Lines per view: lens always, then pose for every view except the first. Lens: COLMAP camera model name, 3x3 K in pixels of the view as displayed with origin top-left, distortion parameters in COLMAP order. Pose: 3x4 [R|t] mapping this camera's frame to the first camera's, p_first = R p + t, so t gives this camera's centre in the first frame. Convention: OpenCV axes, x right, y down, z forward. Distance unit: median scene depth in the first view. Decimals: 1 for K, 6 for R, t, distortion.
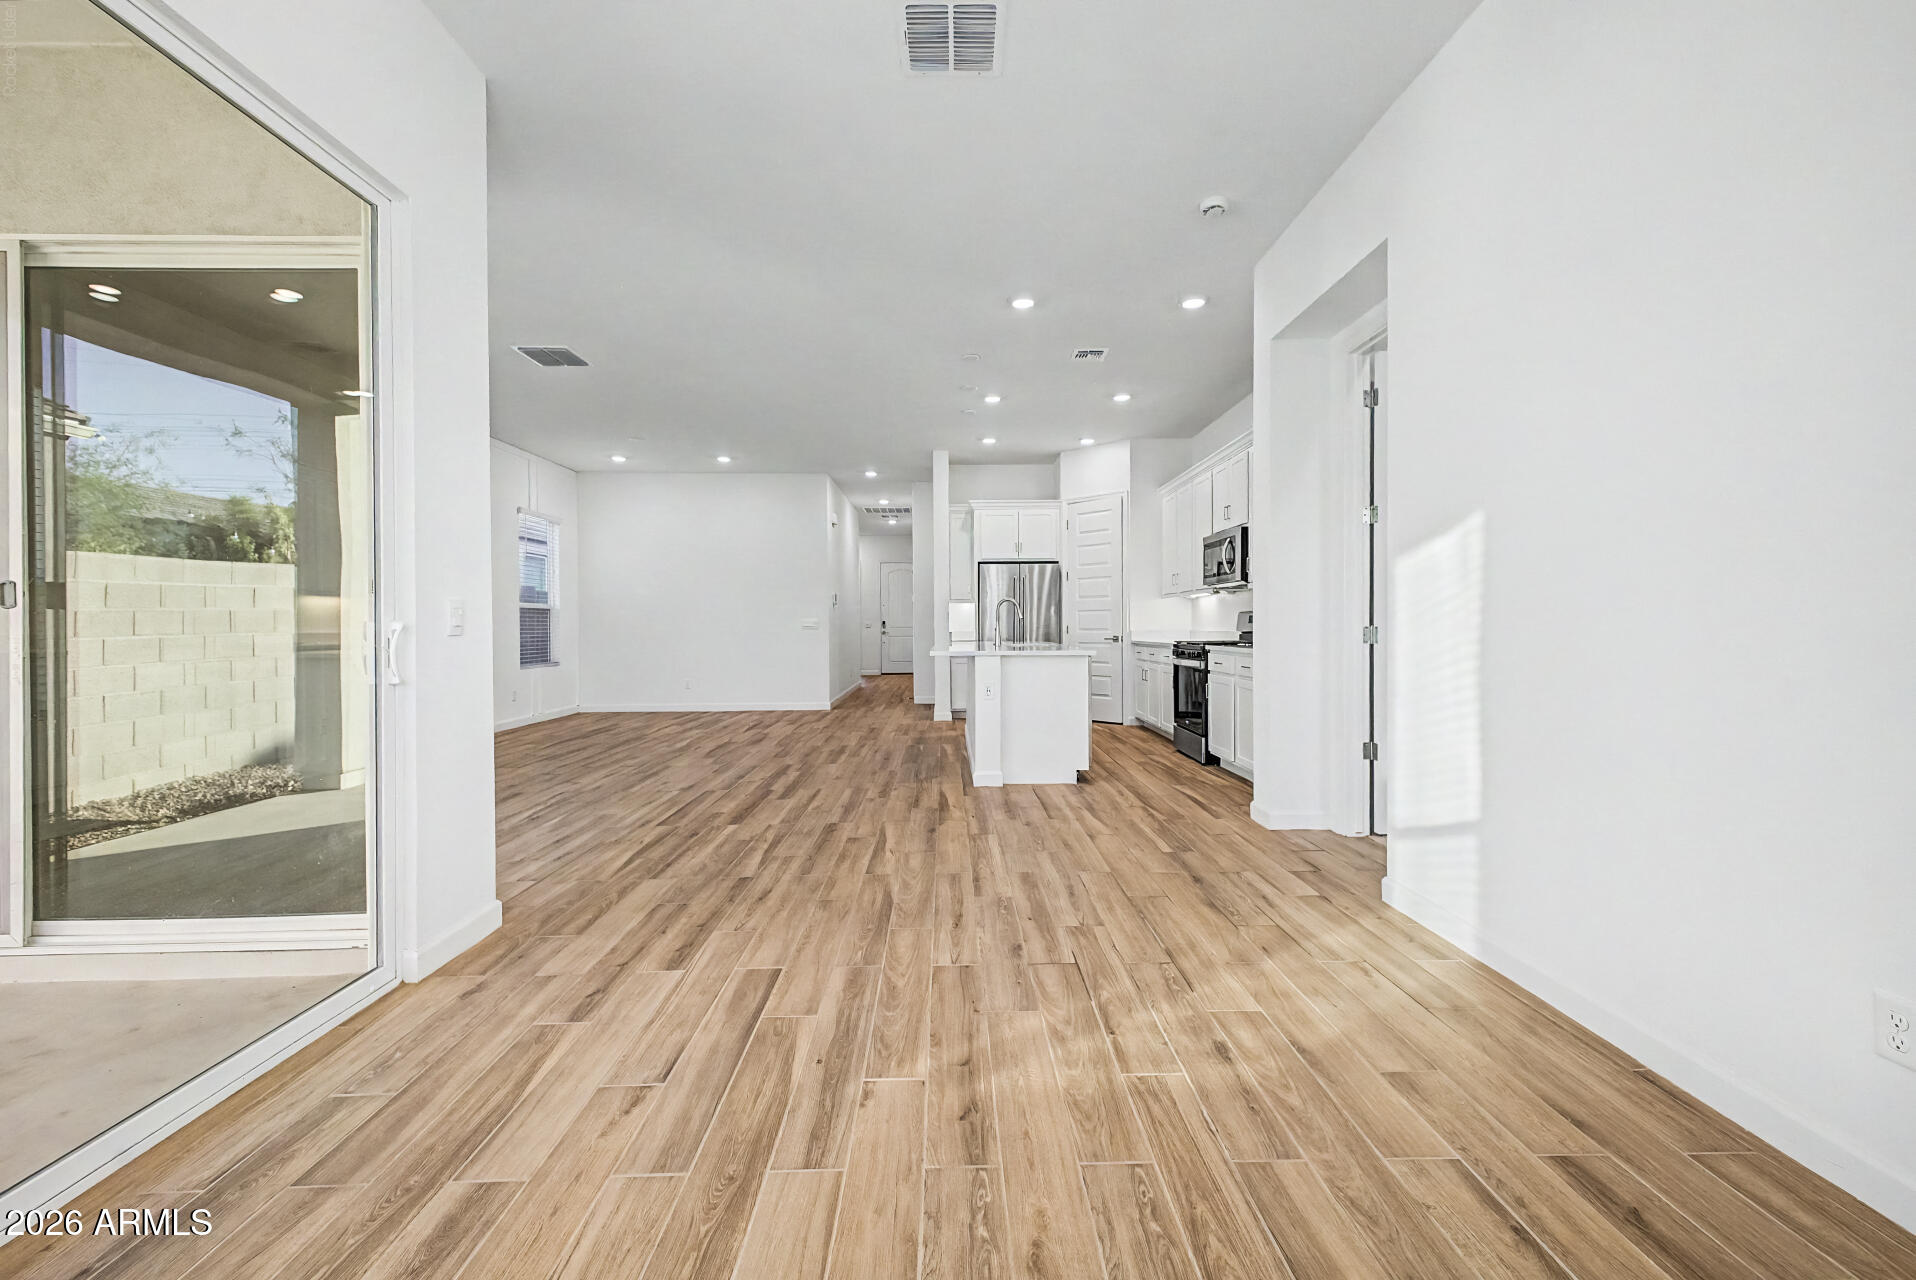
lens RADIAL K [[761.2, 0, 953.7], [0, 761.2, 634.1], [0, 0, 1]] dist [0.011463, -0.000174]
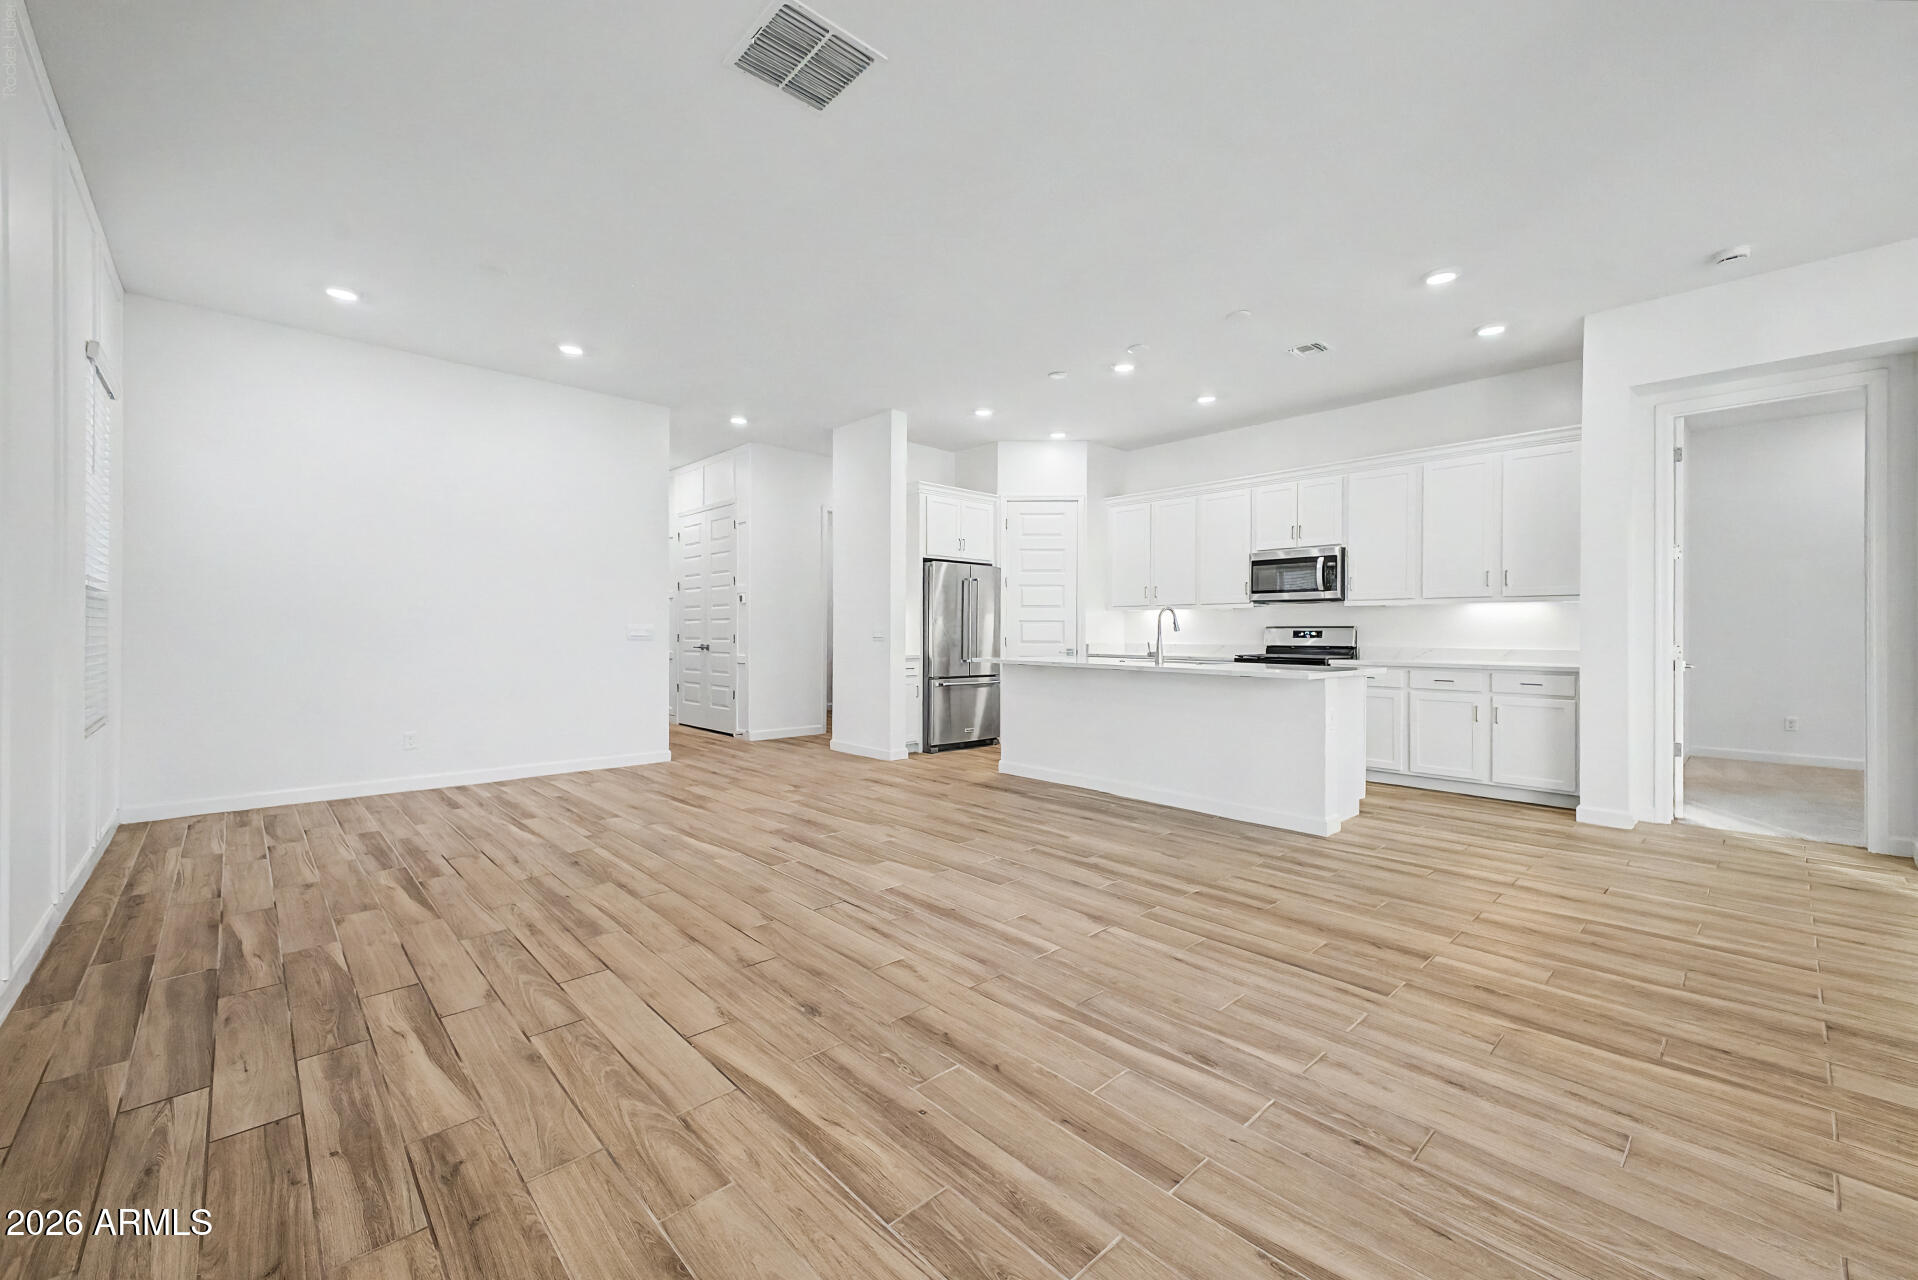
lens RADIAL K [[762.0, 0, 968.6], [0, 762.0, 634.4], [0, 0, 1]] dist [0.011463, -0.000174]
pose [[0.747632, 0.008752, 0.664056, -1.198436], [-0.003427, 0.999951, -0.009321, -0.013741], [-0.664105, 0.004693, 0.747625, 0.921486]]
